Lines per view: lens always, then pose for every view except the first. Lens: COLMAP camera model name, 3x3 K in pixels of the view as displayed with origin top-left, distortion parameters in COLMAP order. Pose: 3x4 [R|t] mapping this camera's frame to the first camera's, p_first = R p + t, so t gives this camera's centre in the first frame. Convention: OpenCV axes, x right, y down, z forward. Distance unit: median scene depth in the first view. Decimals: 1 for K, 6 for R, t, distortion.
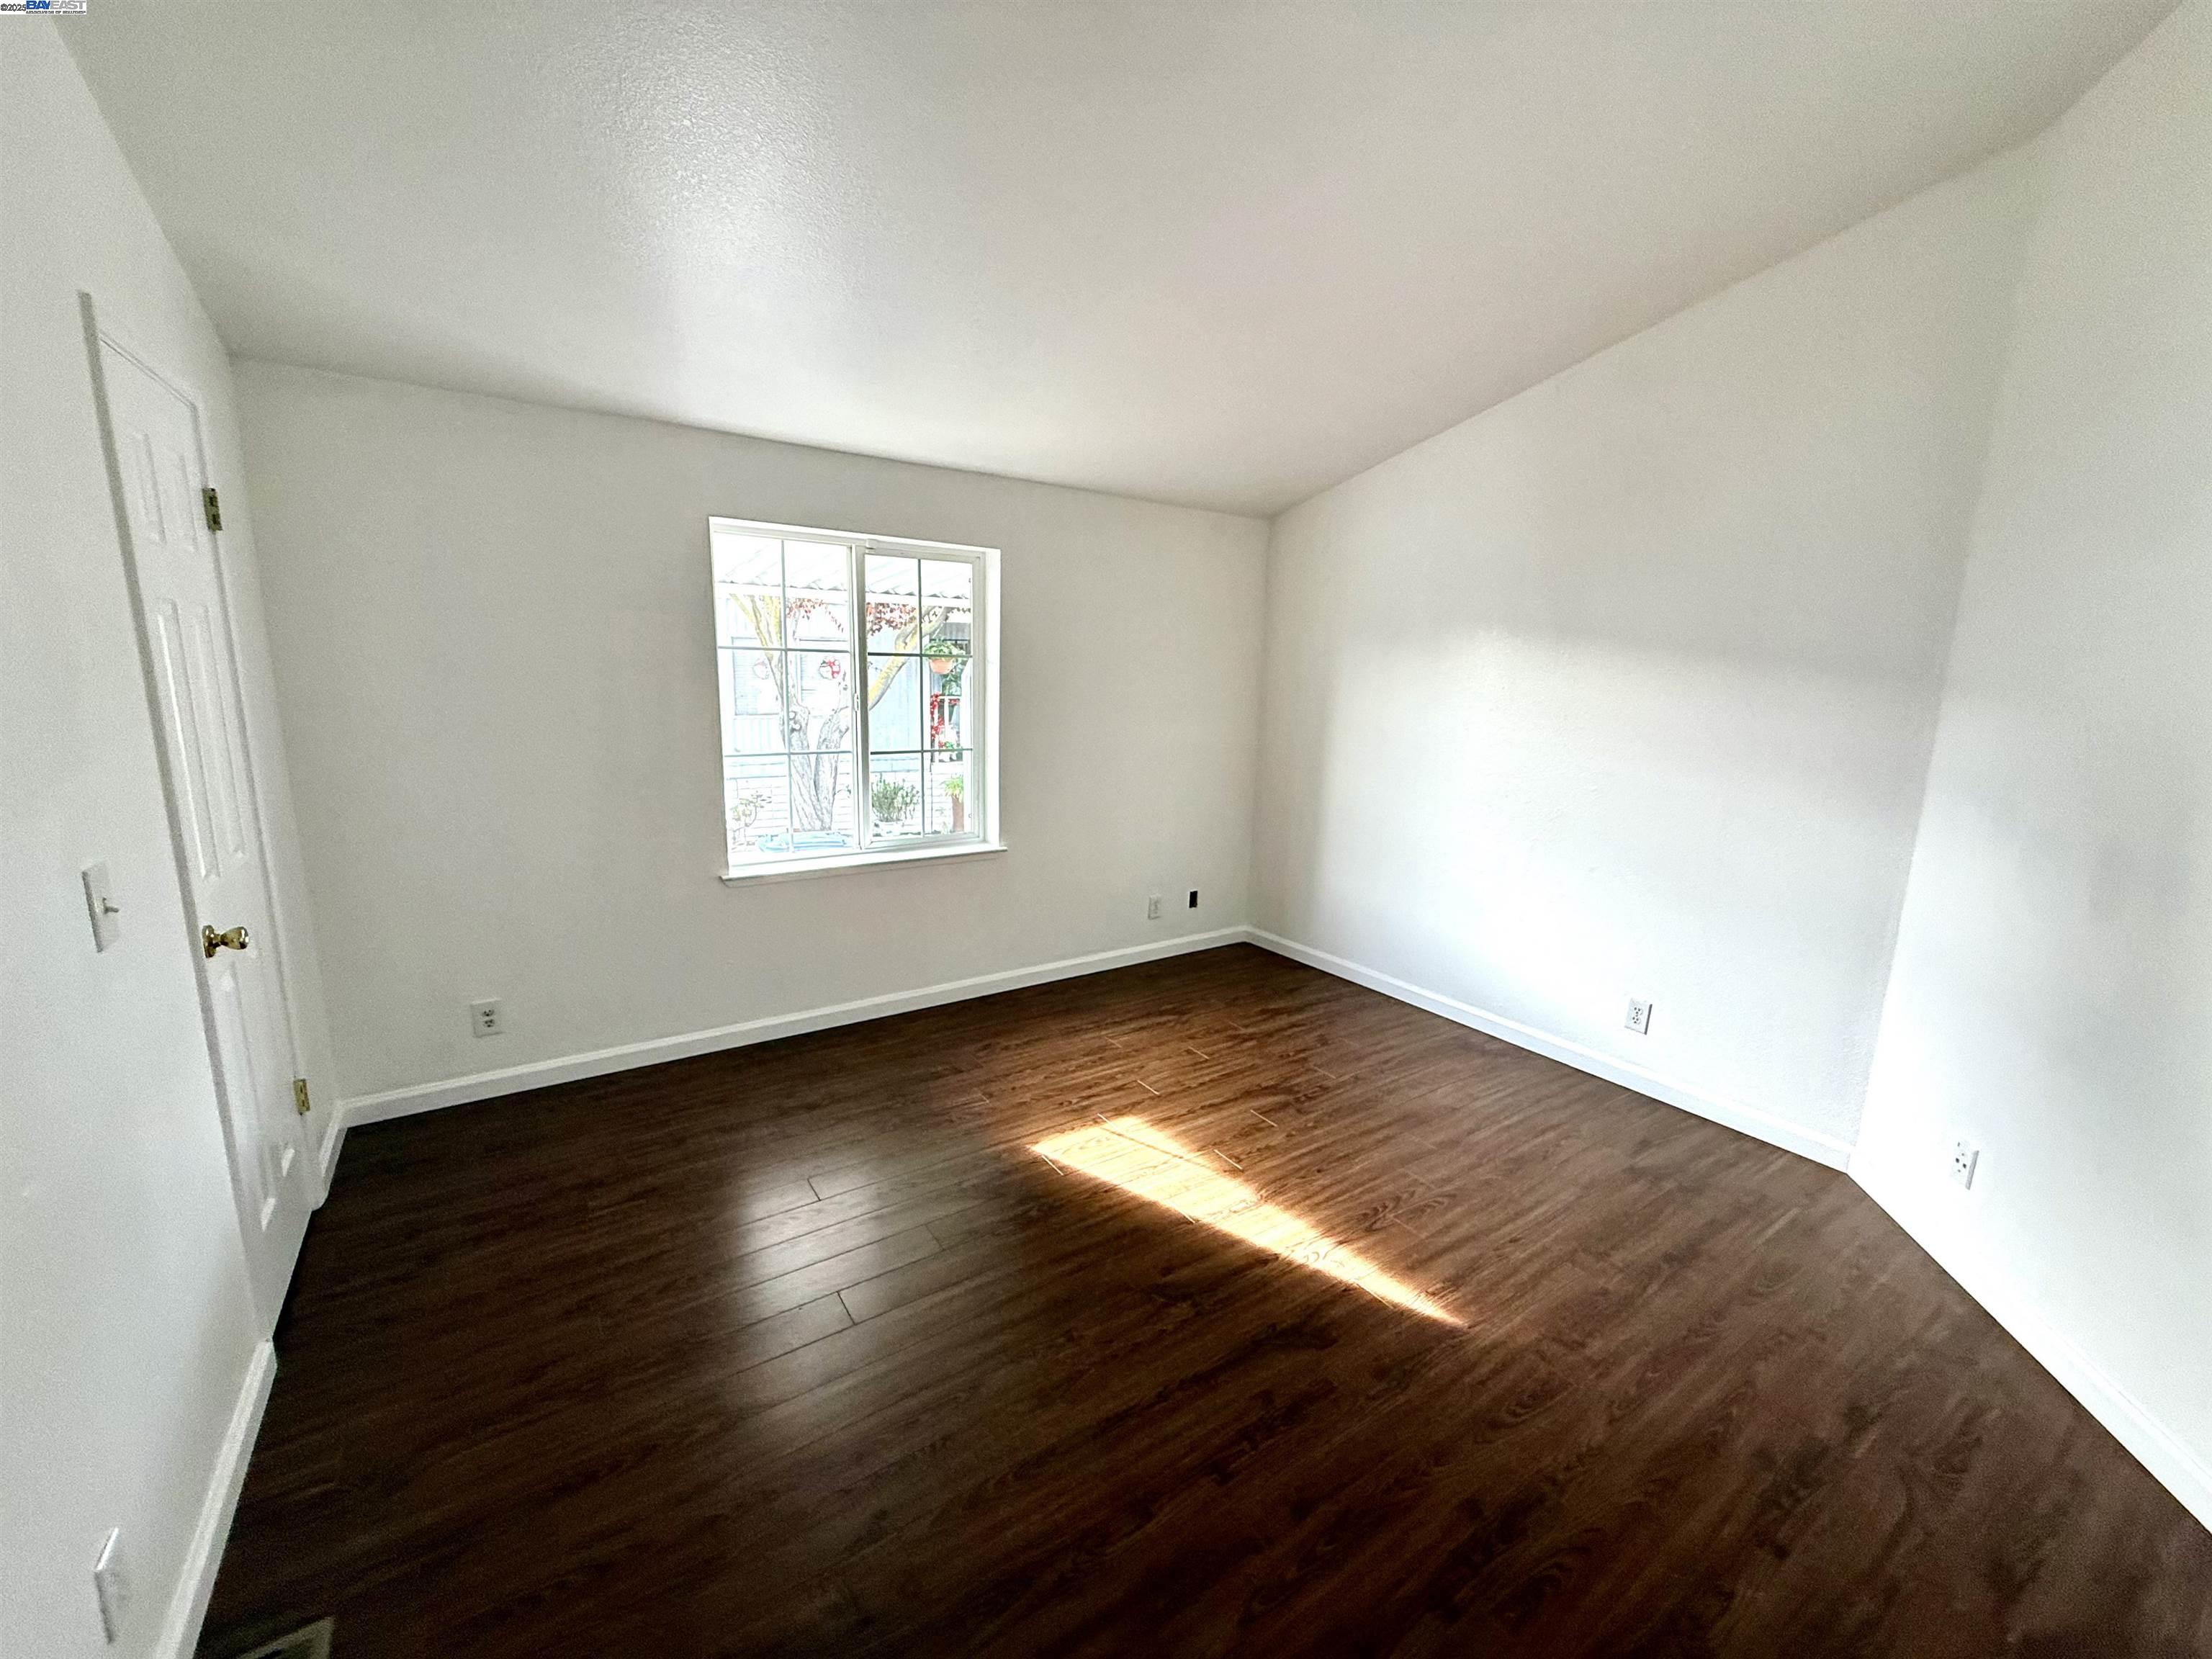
lens RADIAL K [[881.9, 0, 1121.8], [0, 881.9, 824.5], [0, 0, 1]] dist [0.003701, 0.000419]
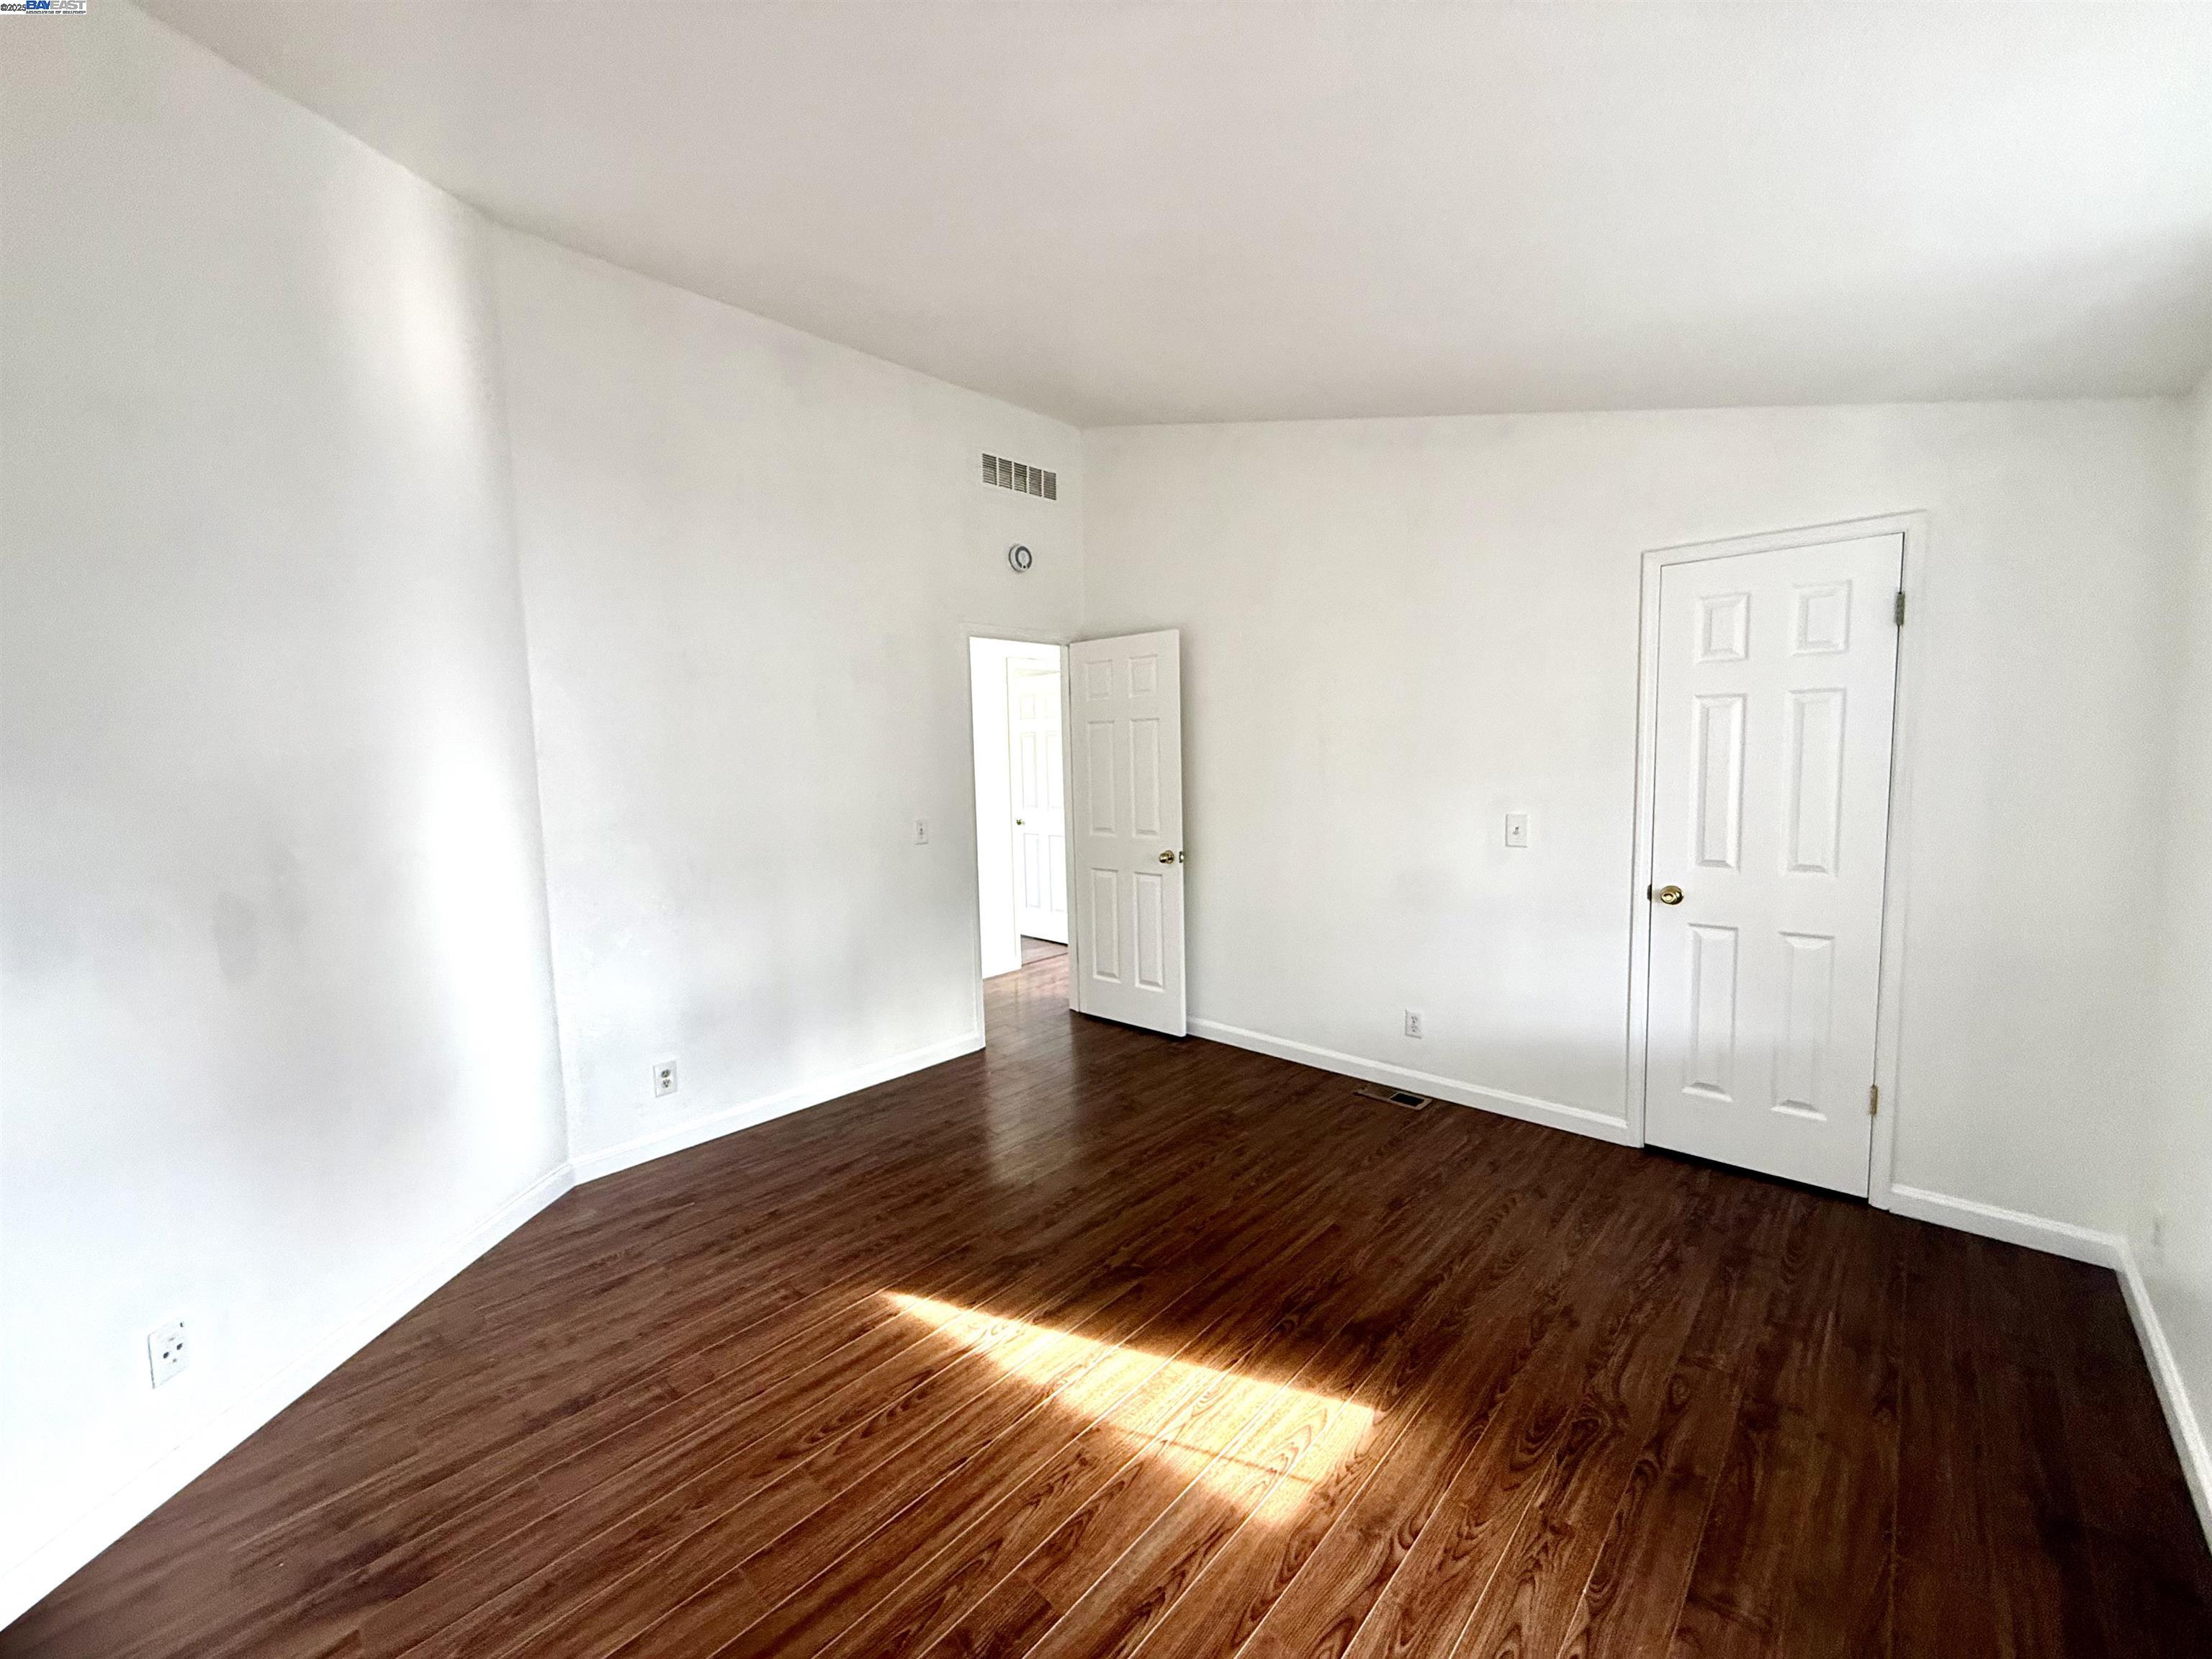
lens RADIAL K [[881.9, 0, 1104.0], [0, 881.9, 817.5], [0, 0, 1]] dist [0.003701, 0.000419]
pose [[-0.979112, 0.015330, -0.202745, 0.293625], [-0.036664, 0.967496, 0.250213, -0.308438], [0.199990, 0.252420, -0.946725, 1.816111]]
